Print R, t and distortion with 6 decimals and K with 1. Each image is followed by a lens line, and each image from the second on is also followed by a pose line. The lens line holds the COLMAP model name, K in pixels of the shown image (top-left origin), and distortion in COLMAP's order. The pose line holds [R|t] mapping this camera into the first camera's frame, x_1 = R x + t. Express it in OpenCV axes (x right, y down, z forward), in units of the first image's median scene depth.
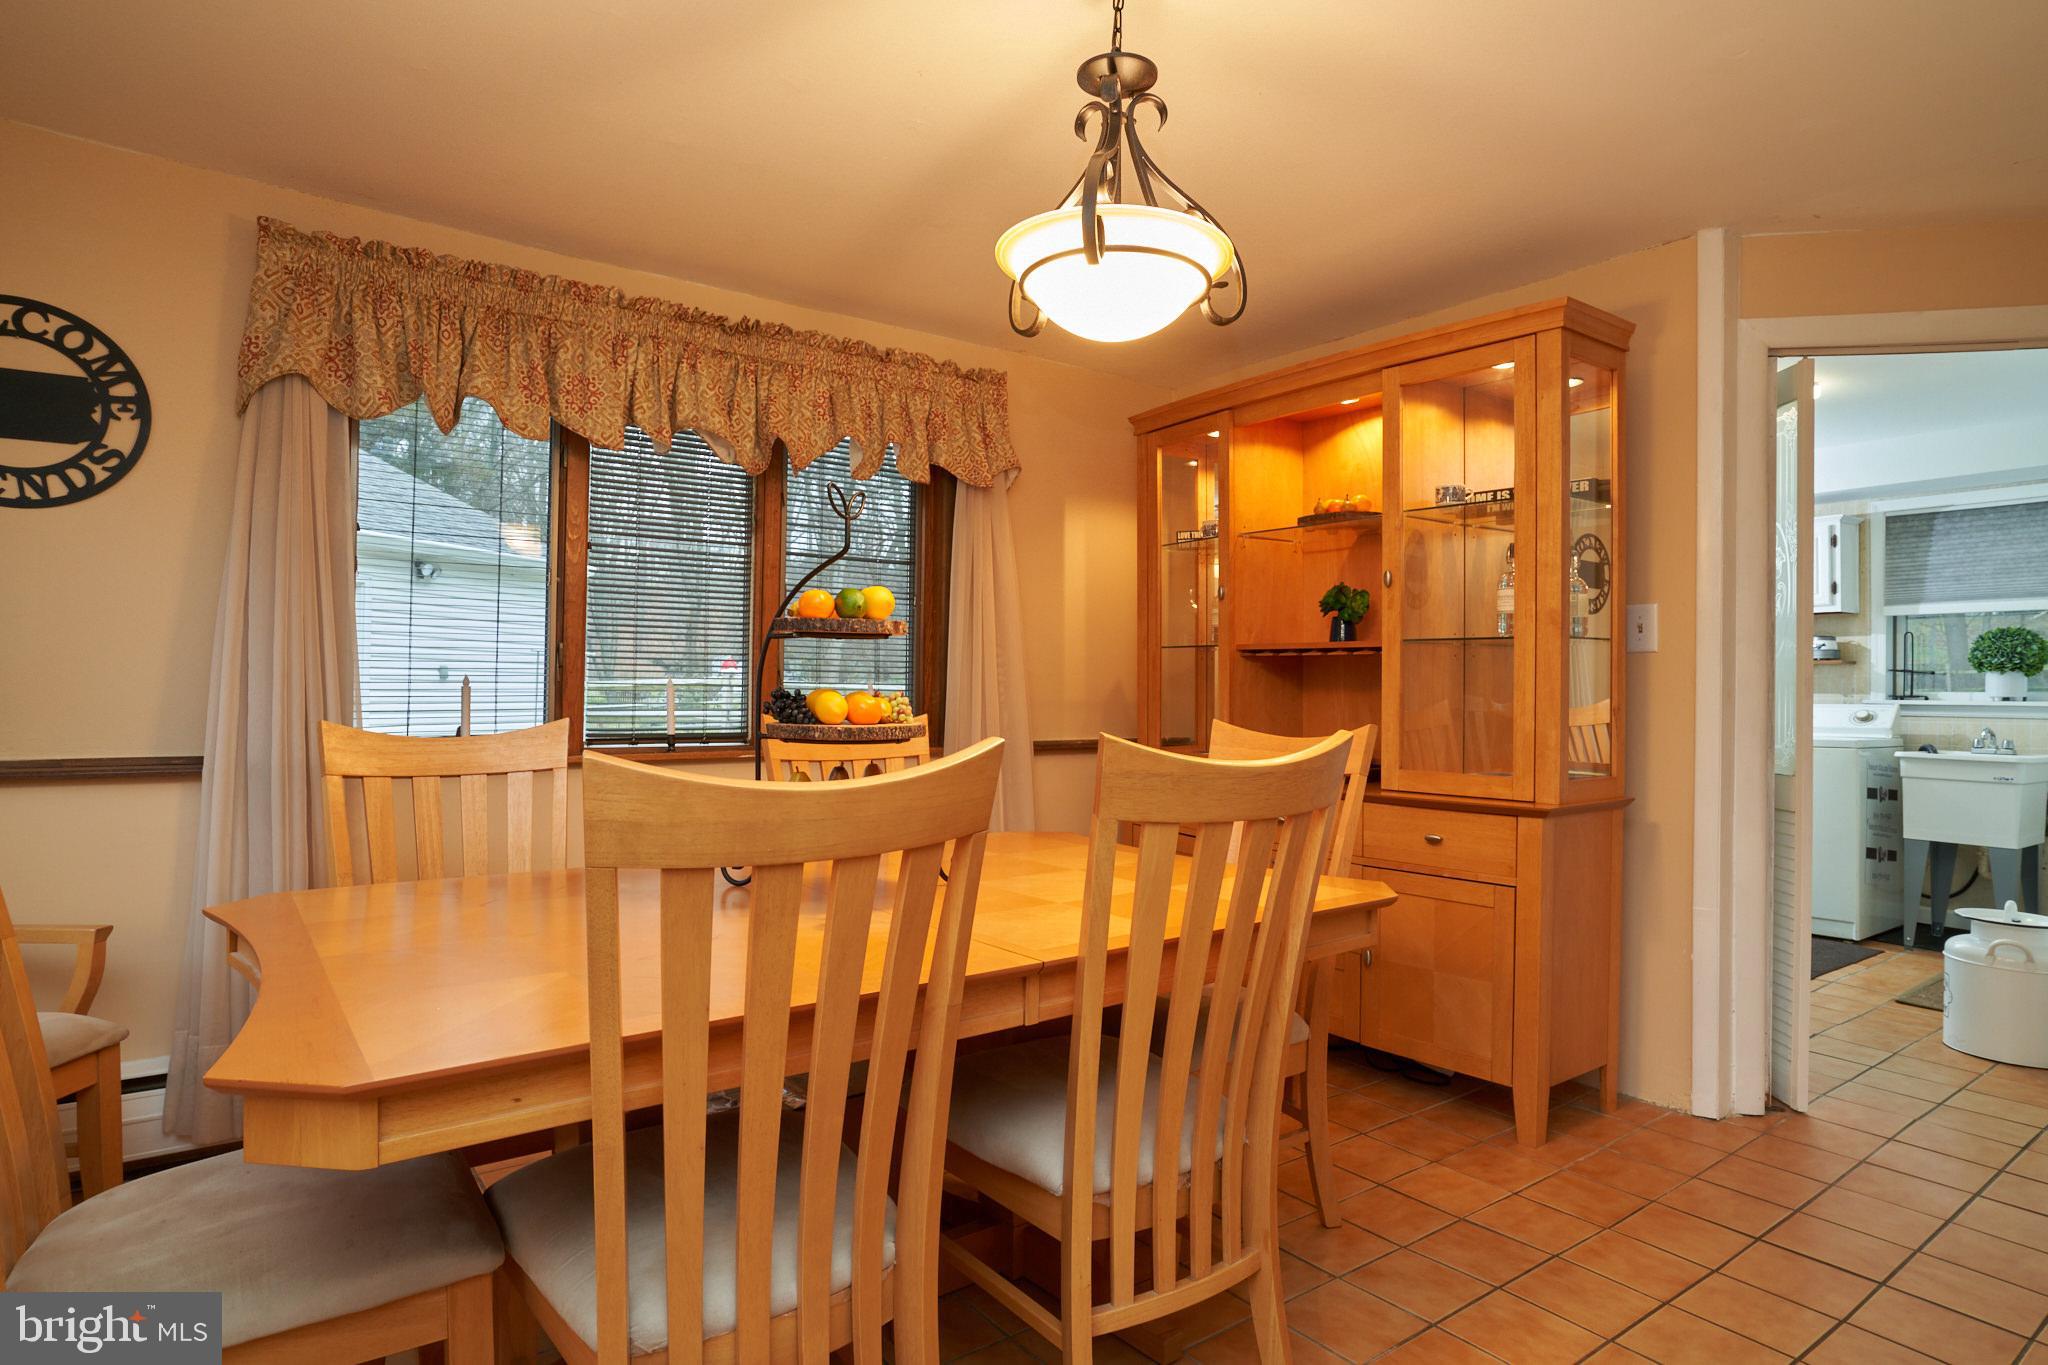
lens RADIAL K [[1128.3, 0, 1014.6], [0, 1128.3, 693.2], [0, 0, 1]] dist [-0.061127, 0.041617]
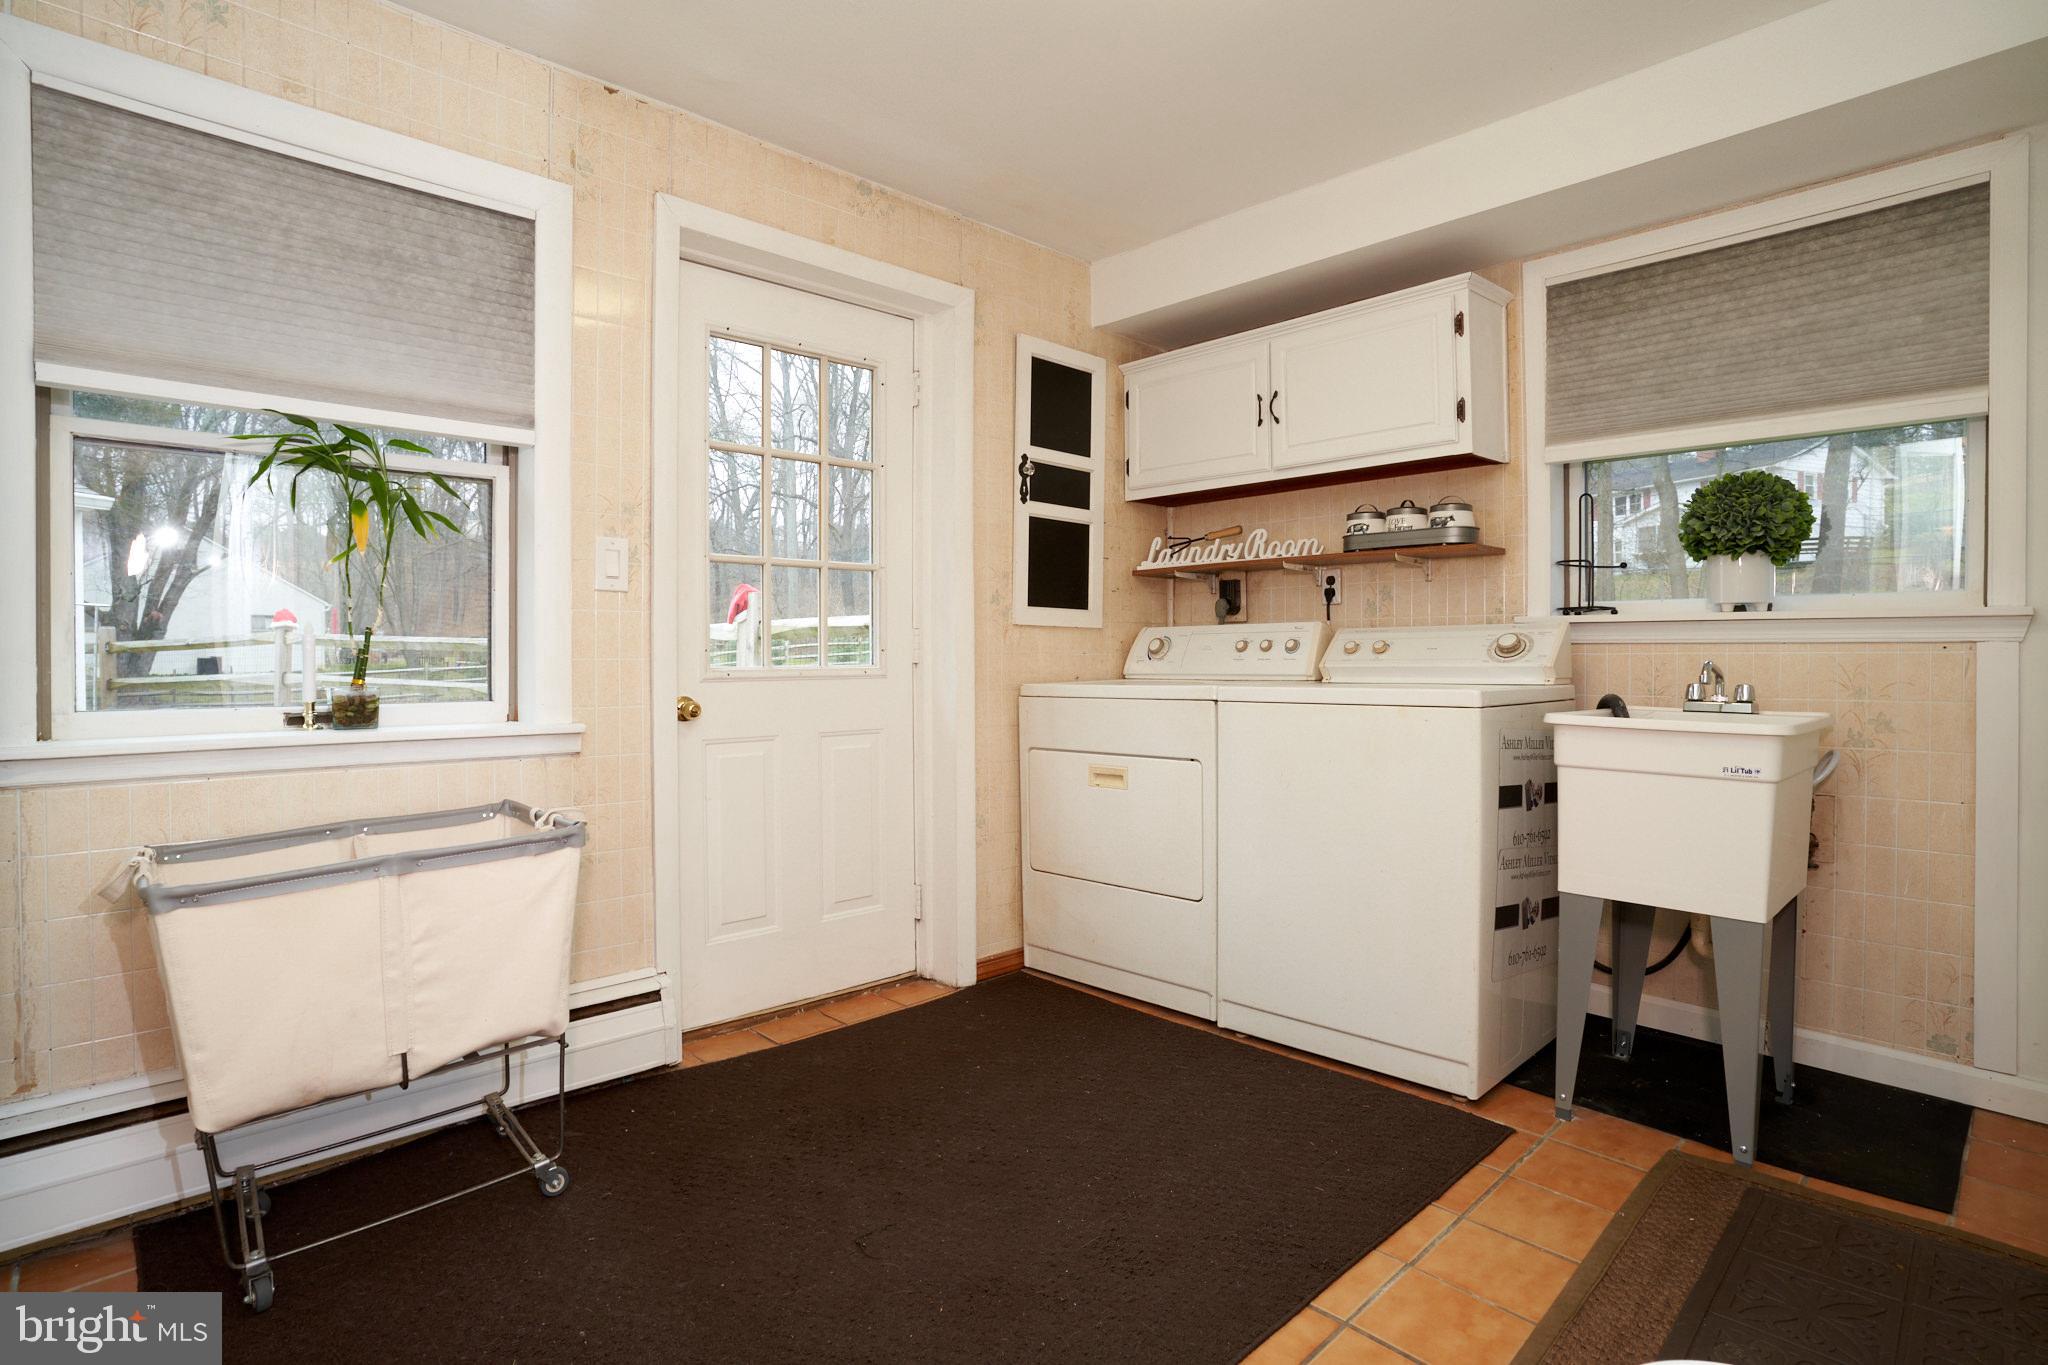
lens RADIAL K [[1006.4, 0, 1024.0], [0, 1006.4, 682.5], [0, 0, 1]] dist [-0.095790, 0.041127]
pose [[0.992265, -0.016708, 0.123010, 0.499048], [0.012884, 0.999411, 0.031812, 0.022307], [-0.123469, -0.029981, 0.991895, 0.580572]]
